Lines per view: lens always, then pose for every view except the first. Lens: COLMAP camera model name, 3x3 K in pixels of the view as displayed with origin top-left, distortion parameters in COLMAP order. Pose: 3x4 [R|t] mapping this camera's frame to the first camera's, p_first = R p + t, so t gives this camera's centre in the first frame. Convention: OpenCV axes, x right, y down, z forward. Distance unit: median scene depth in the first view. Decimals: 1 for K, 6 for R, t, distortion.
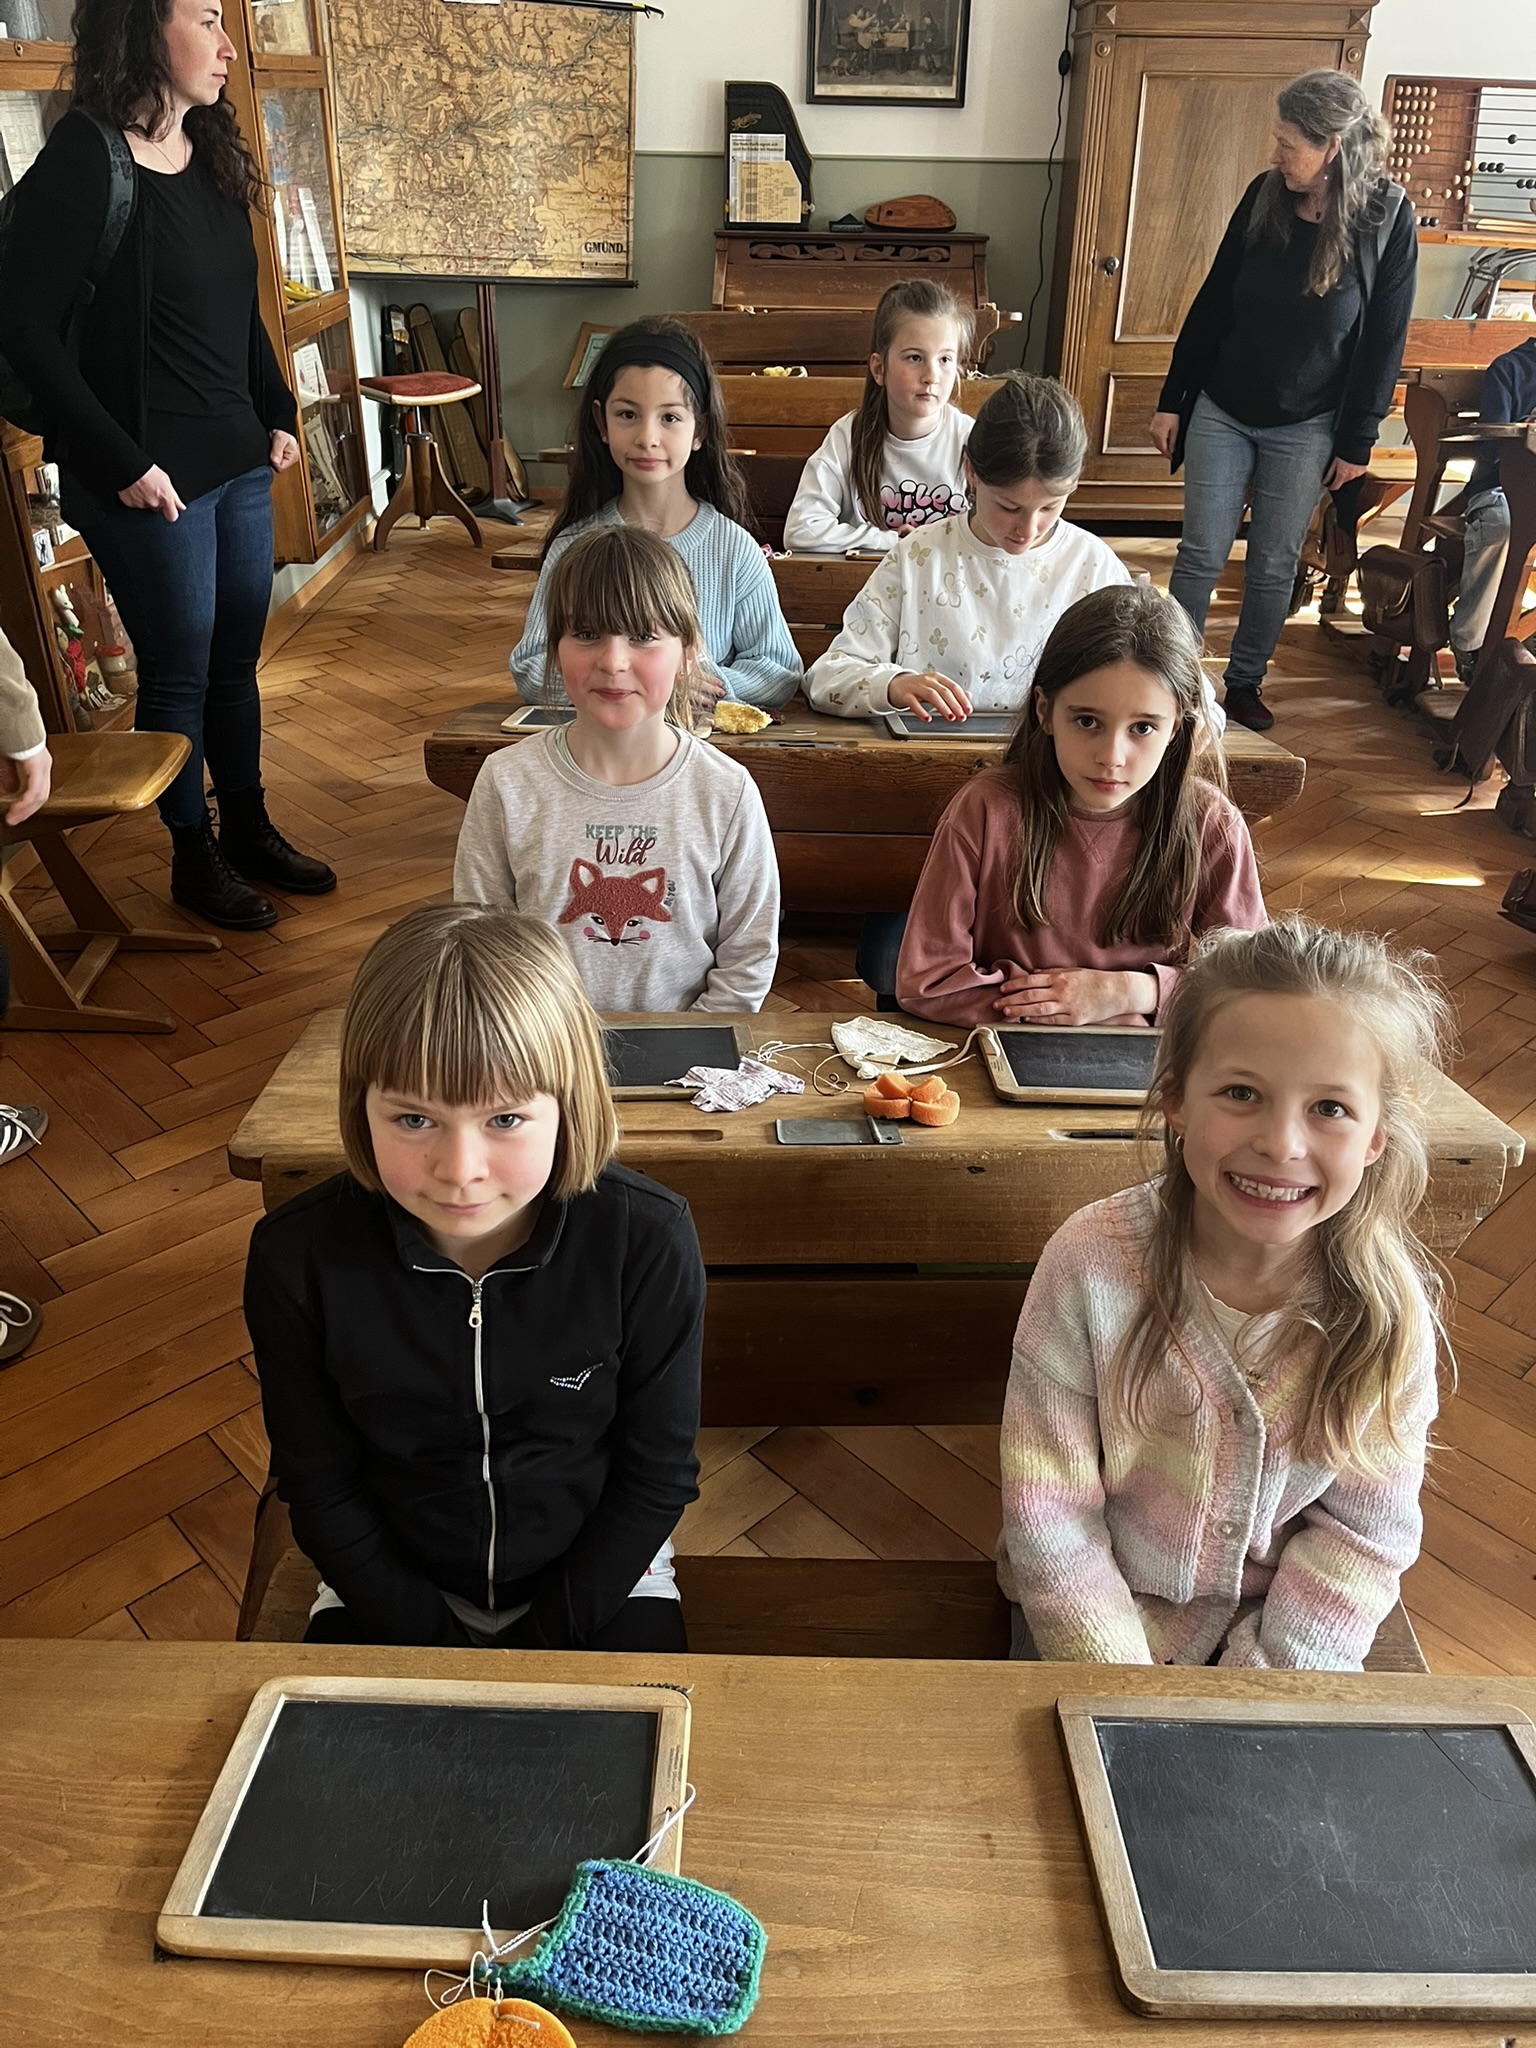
lens RADIAL K [[1520.8, 0, 749.3], [0, 1520.8, 1020.6], [0, 0, 1]] dist [0.055670, -0.086628]
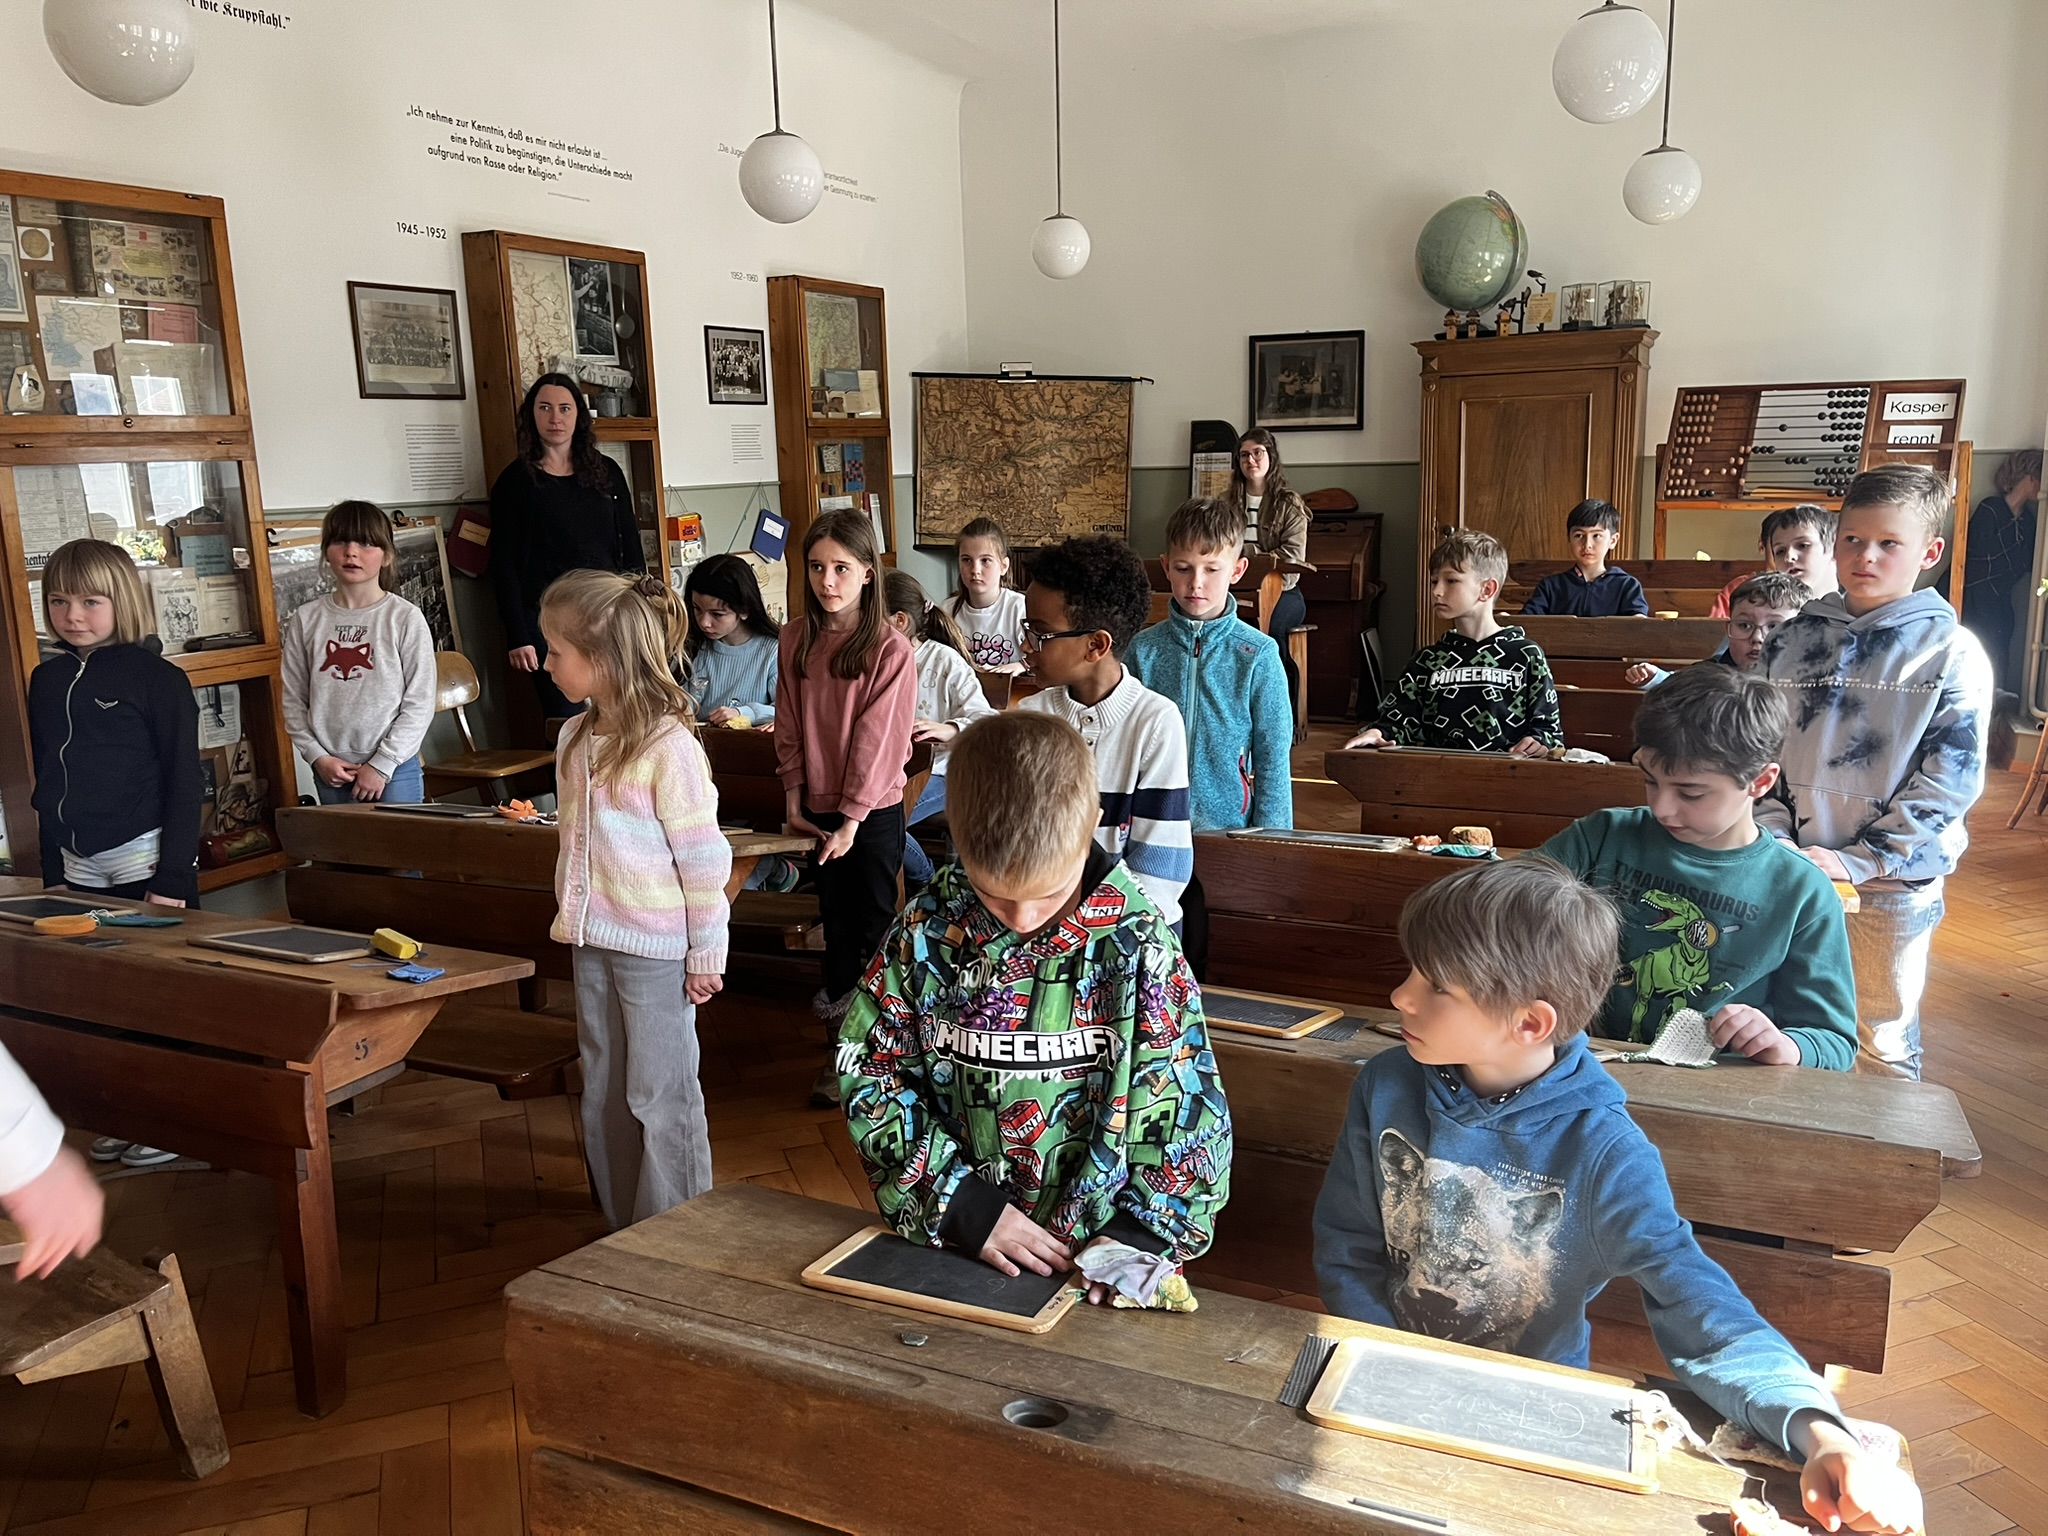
lens RADIAL K [[1520.8, 0, 1005.0], [0, 1520.8, 752.8], [0, 0, 1]] dist [0.055670, -0.086628]
pose [[0.925827, 0.036694, -0.376163, 0.376831], [-0.159535, 0.940205, -0.300937, 0.136506], [0.342628, 0.338627, 0.876321, -0.204527]]
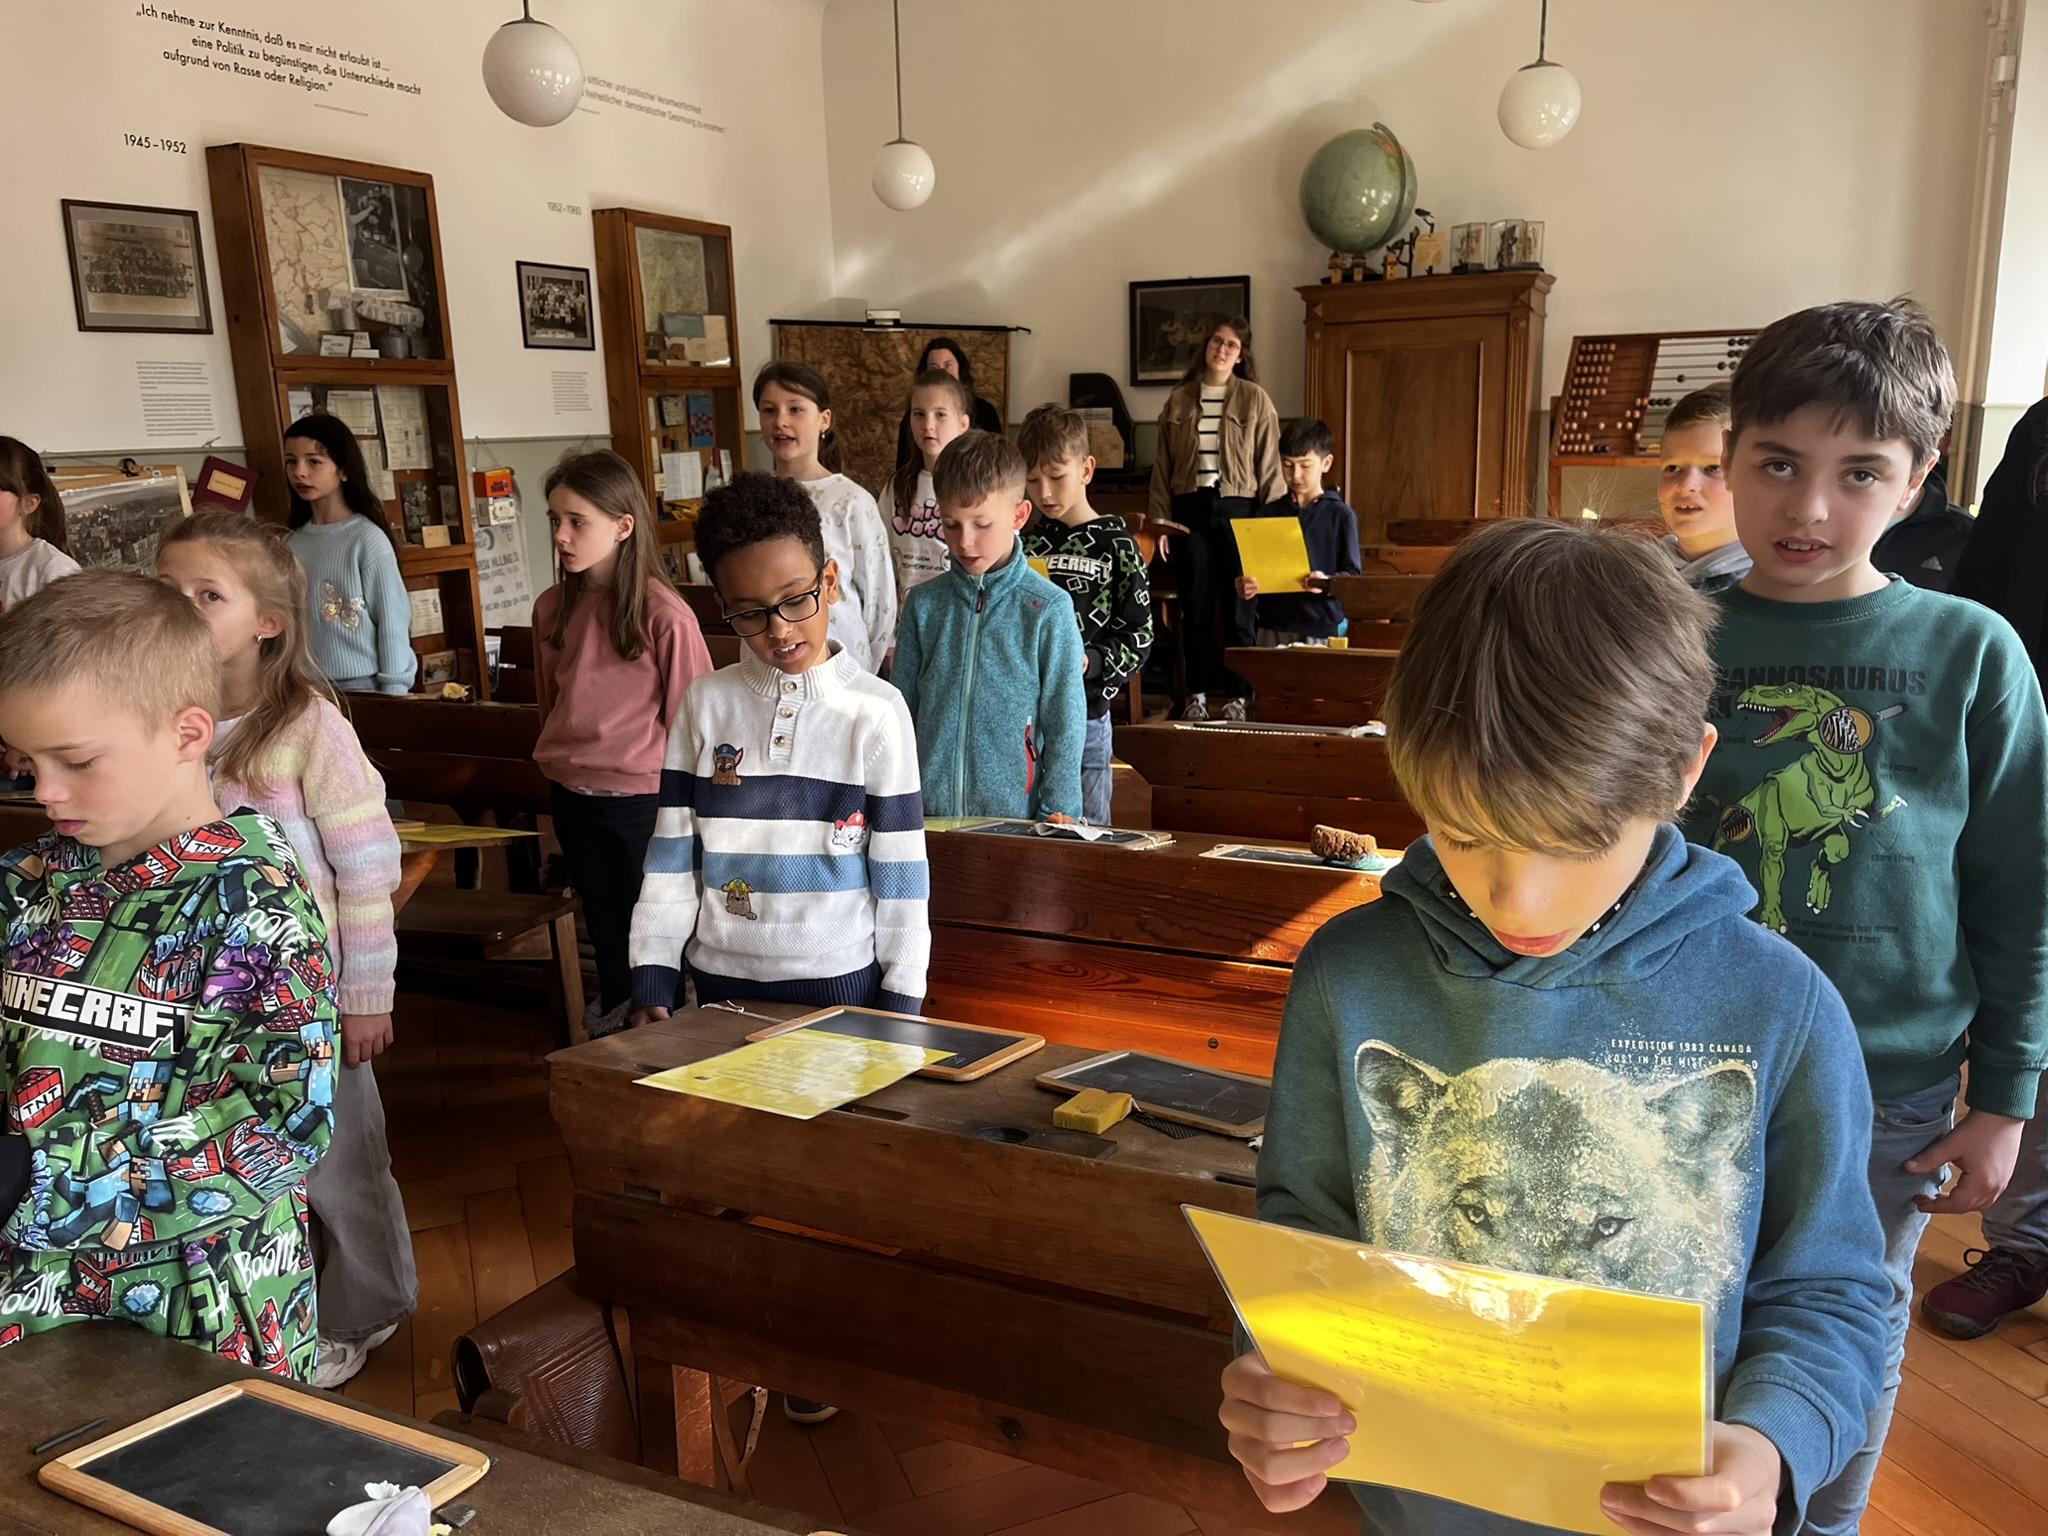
lens RADIAL K [[1520.8, 0, 1012.2], [0, 1520.8, 776.0], [0, 0, 1]] dist [0.055670, -0.086628]
pose [[0.936669, 0.044421, -0.347388, 0.423097], [-0.147389, 0.949803, -0.275955, 0.098072], [0.317692, 0.309680, 0.896198, -0.103480]]
